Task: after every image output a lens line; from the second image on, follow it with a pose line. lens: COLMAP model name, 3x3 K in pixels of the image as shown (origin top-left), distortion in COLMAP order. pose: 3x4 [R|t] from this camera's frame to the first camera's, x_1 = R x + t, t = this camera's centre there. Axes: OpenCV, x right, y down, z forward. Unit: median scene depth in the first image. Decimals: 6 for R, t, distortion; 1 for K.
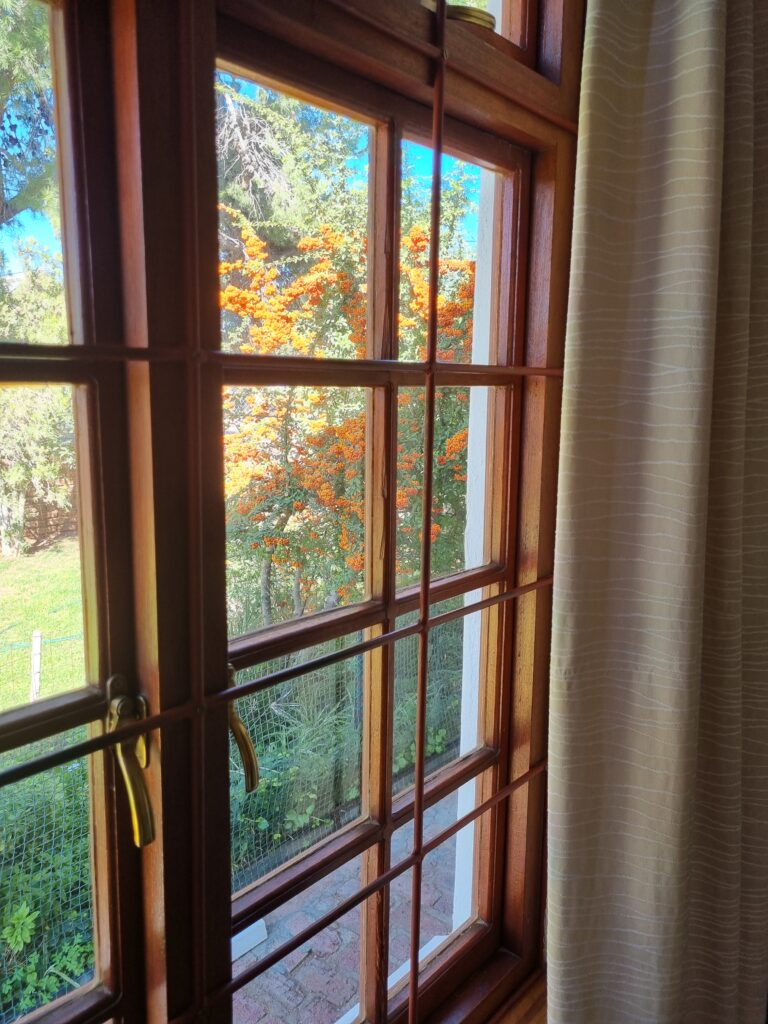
lens RADIAL K [[773.1, 0, 372.2], [0, 773.1, 498.4], [0, 0, 1]] dist [0.064845, -0.049313]
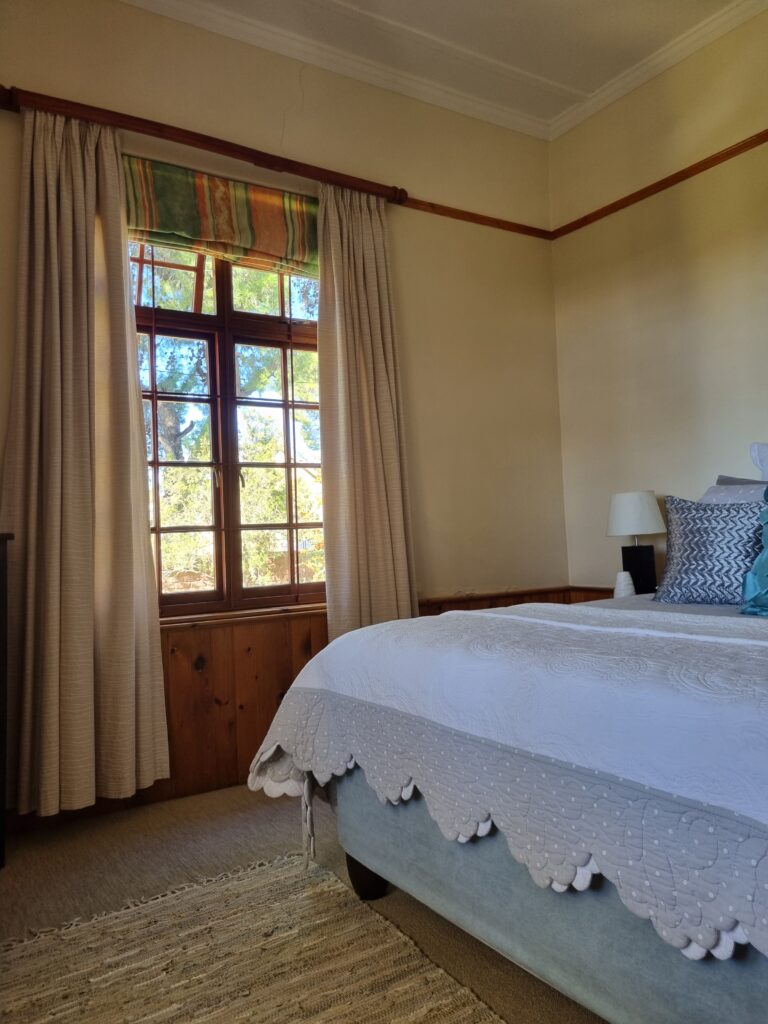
lens RADIAL K [[773.1, 0, 372.2], [0, 773.1, 498.4], [0, 0, 1]] dist [0.064845, -0.049313]
pose [[0.961193, -0.058467, -0.269610, 1.664636], [0.005187, 0.980941, -0.194235, 1.214969], [0.275828, 0.185298, 0.943177, -2.858026]]
